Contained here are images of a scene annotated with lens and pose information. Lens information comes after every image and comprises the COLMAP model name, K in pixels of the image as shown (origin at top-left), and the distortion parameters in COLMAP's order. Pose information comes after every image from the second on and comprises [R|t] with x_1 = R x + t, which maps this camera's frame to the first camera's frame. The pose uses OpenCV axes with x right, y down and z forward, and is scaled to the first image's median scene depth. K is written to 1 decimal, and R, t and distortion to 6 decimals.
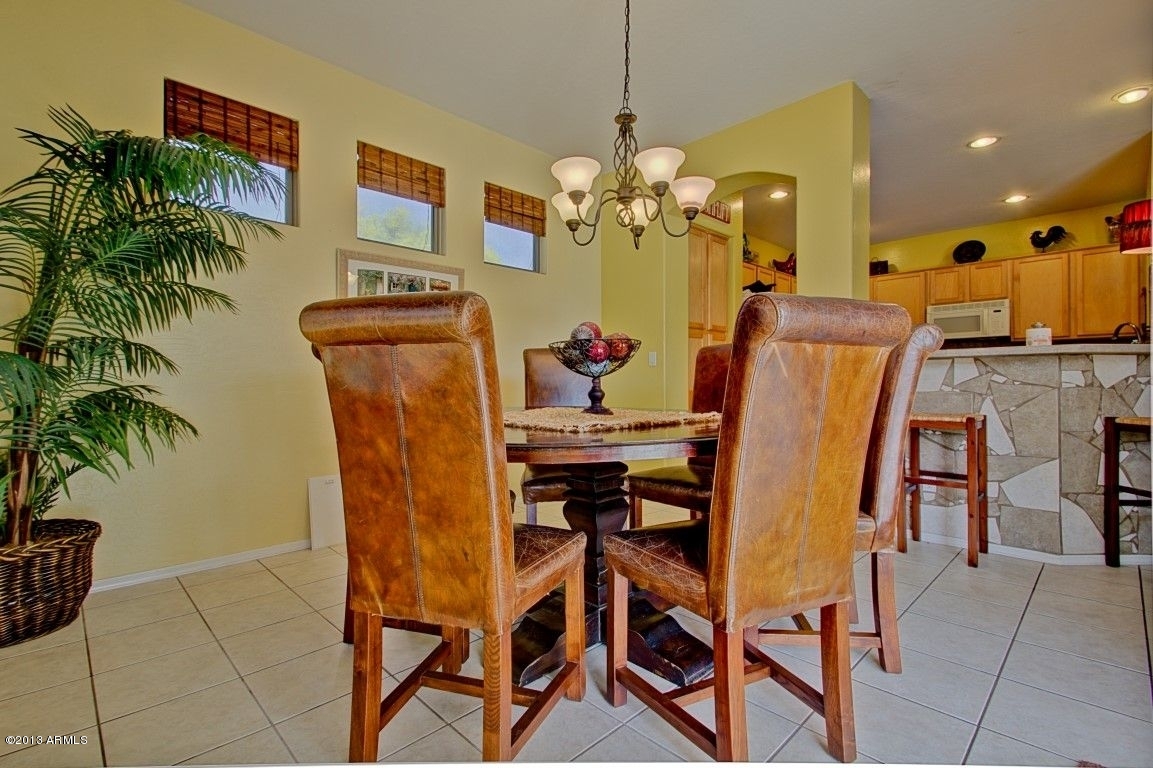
lens RADIAL K [[529.5, 0, 575.7], [0, 529.5, 386.4], [0, 0, 1]] dist [0.030765, -0.017359]
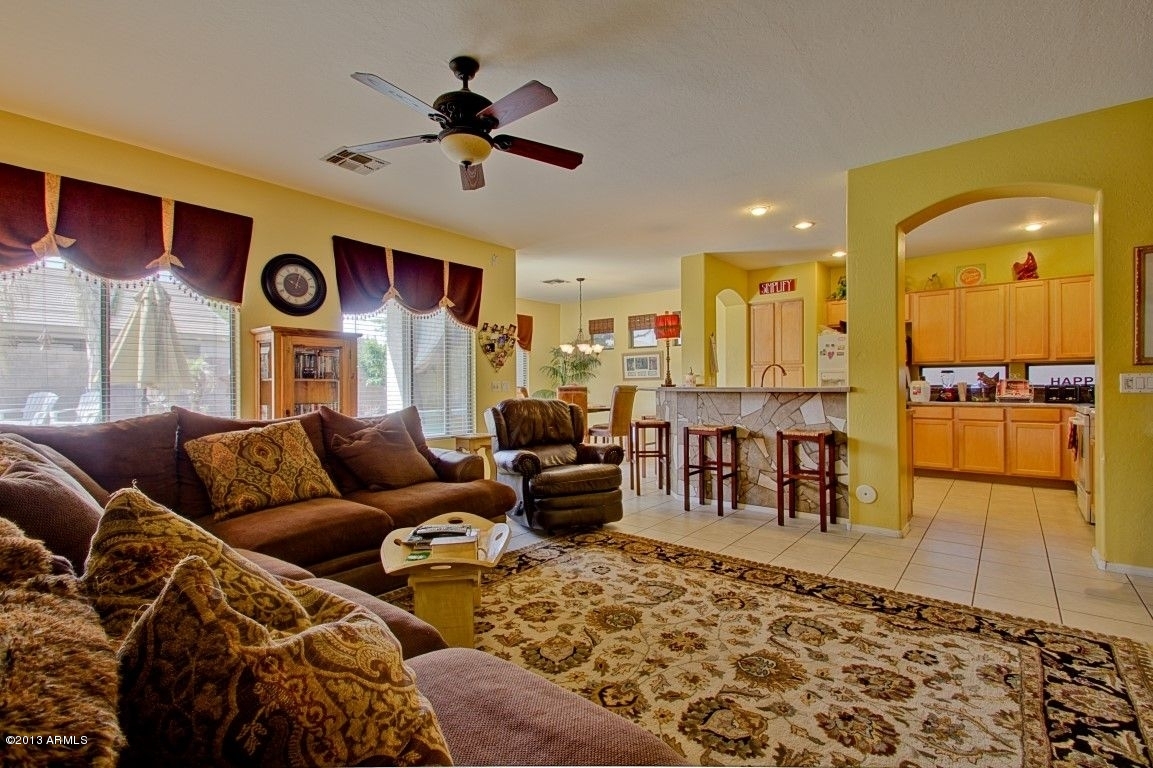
lens RADIAL K [[530.3, 0, 575.1], [0, 530.3, 386.5], [0, 0, 1]] dist [0.026524, -0.013261]
pose [[0.108831, 0.005064, -0.994047, 1.460185], [-0.001080, 0.999987, 0.004976, -0.042064], [0.994060, 0.000532, 0.108835, 0.202786]]
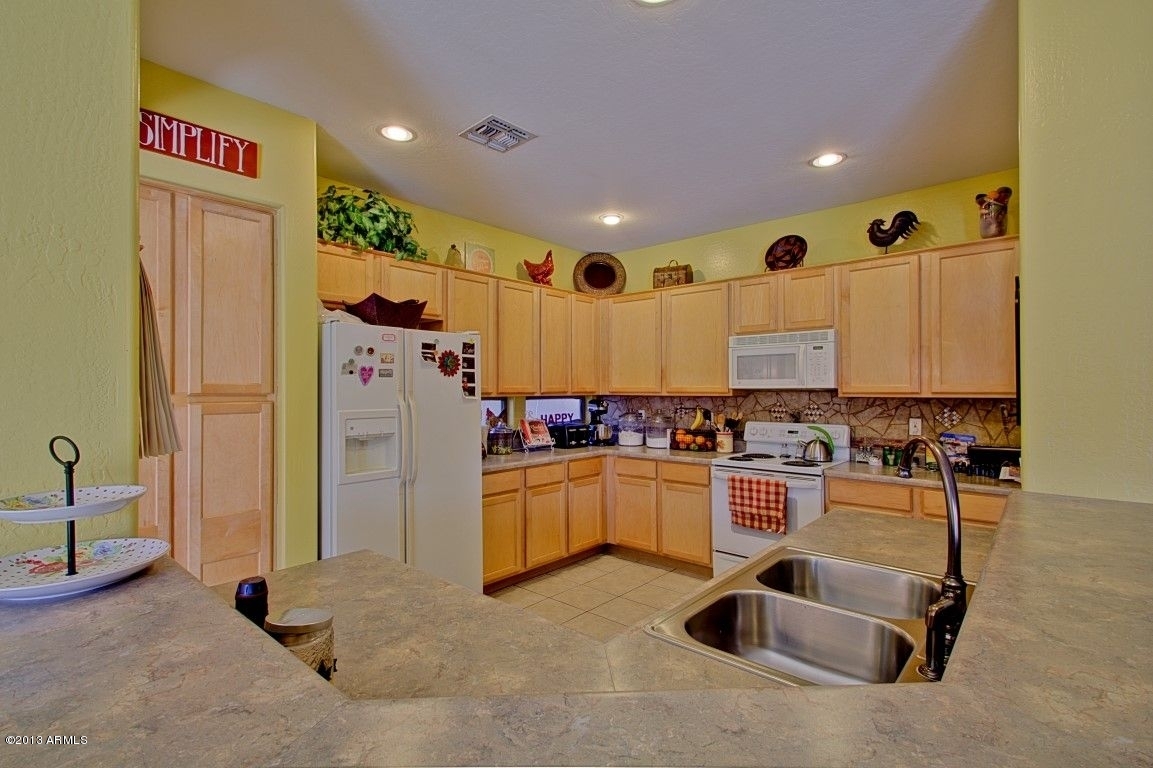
lens RADIAL K [[541.7, 0, 576.5], [0, 541.7, 384.0], [0, 0, 1]] dist [0.038858, 0.000142]
pose [[0.997627, 0.000463, 0.068854, 0.479606], [0.000564, 0.999889, -0.014891, -0.092205], [-0.068854, 0.014894, 0.997516, 0.401961]]
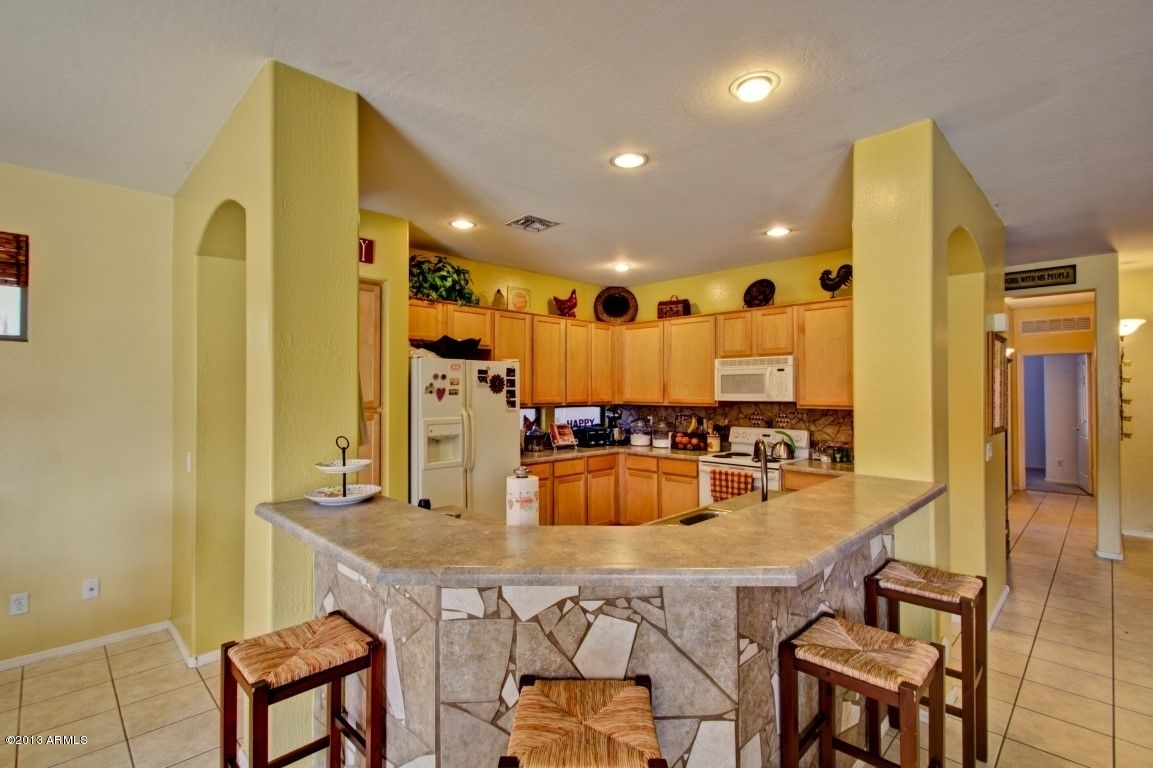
lens RADIAL K [[529.5, 0, 575.7], [0, 529.5, 386.4], [0, 0, 1]] dist [0.030765, -0.017359]
pose [[0.999996, 0.000996, 0.002633, 0.496453], [-0.000957, 0.999892, -0.014632, -0.107670], [-0.002648, 0.014629, 0.999889, 0.218985]]
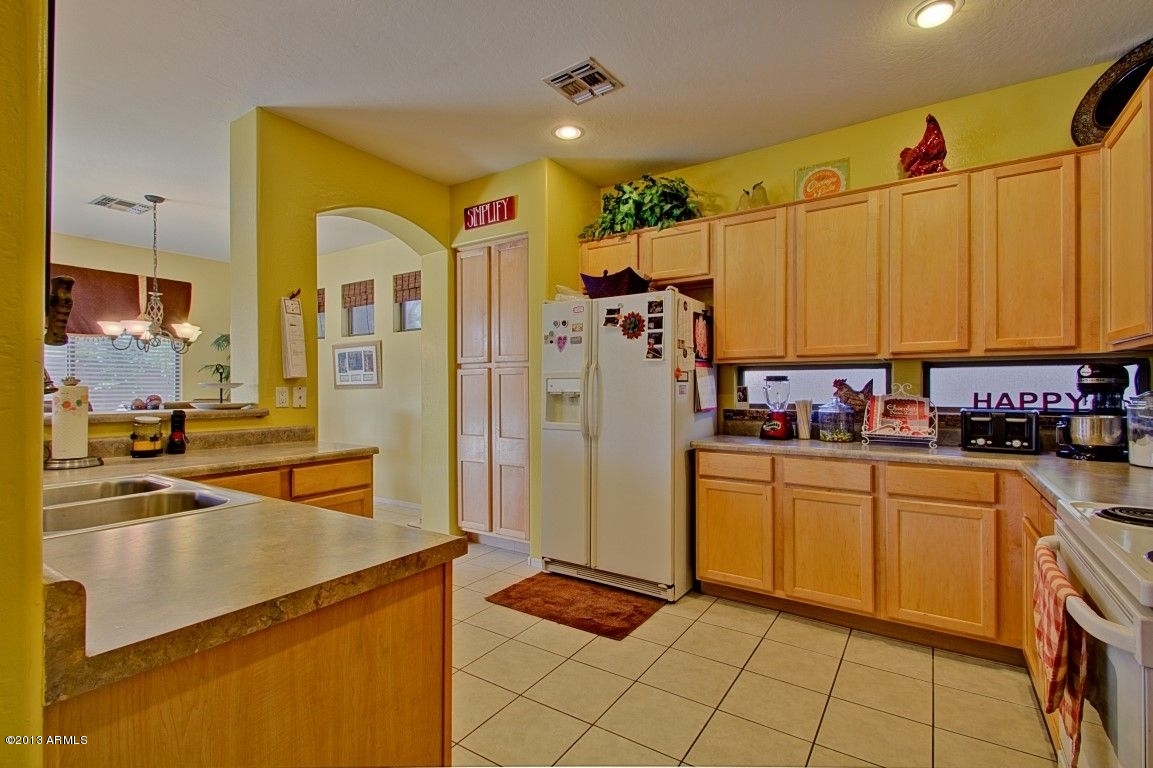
lens RADIAL K [[529.5, 0, 575.7], [0, 529.5, 386.4], [0, 0, 1]] dist [0.030765, -0.017359]
pose [[0.199847, 0.002567, -0.979824, 0.907437], [-0.004259, 0.999989, 0.001752, -0.060514], [0.979818, 0.003823, 0.199856, 0.806971]]
